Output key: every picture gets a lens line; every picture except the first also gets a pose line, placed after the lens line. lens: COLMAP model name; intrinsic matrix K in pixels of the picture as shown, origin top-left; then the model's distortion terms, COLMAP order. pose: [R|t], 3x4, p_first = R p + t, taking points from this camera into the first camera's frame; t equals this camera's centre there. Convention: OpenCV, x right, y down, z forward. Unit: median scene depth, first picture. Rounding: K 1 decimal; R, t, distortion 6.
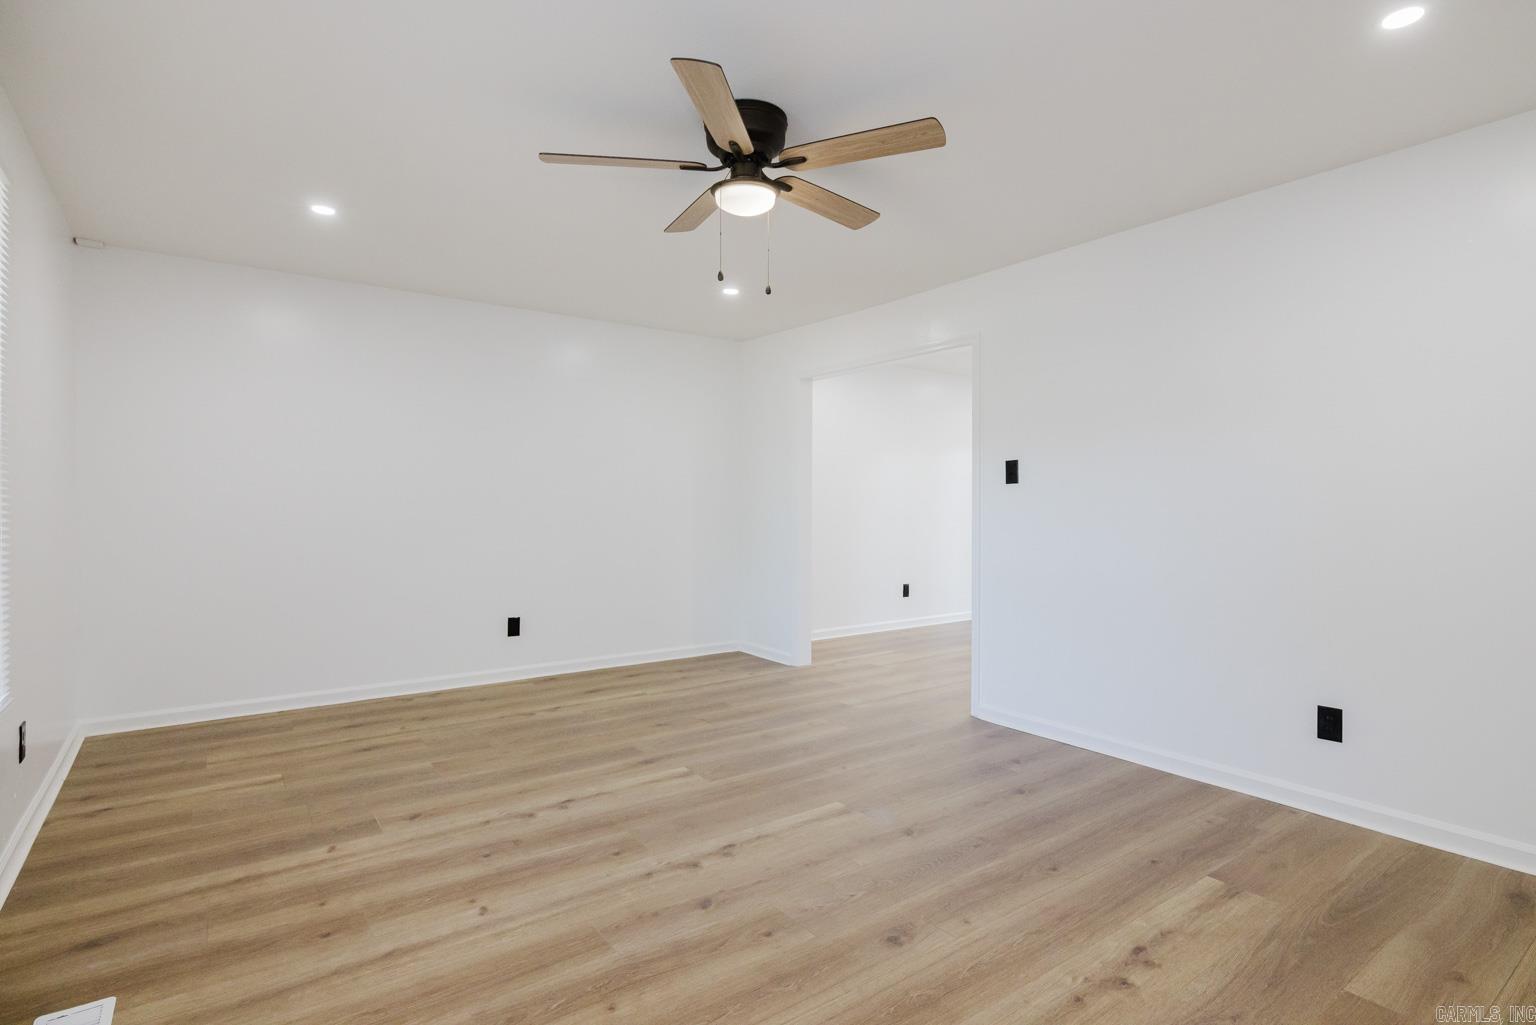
lens RADIAL K [[773.2, 0, 768.0], [0, 773.2, 512.5], [0, 0, 1]] dist [-0.002518, -0.000368]
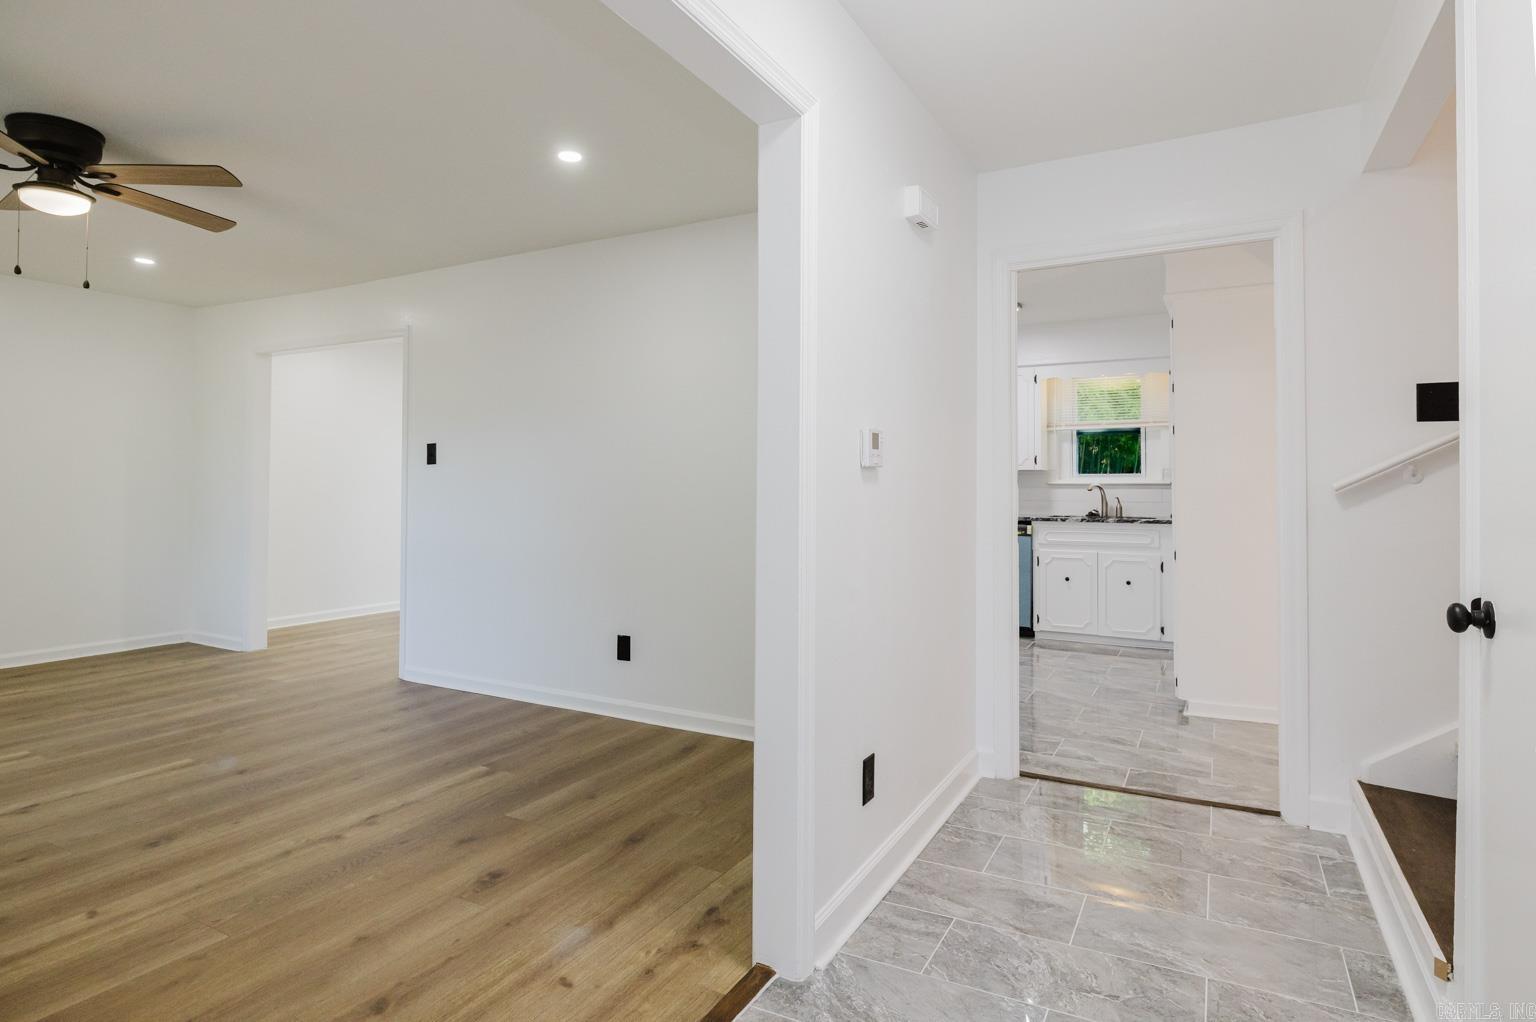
lens RADIAL K [[840.1, 0, 765.9], [0, 840.1, 470.9], [0, 0, 1]] dist [-0.003420, -0.001926]
pose [[0.903090, 0.009116, 0.429354, 0.217525], [0.002292, 0.999658, -0.026045, 0.004555], [-0.429445, 0.024505, 0.902761, -0.283244]]
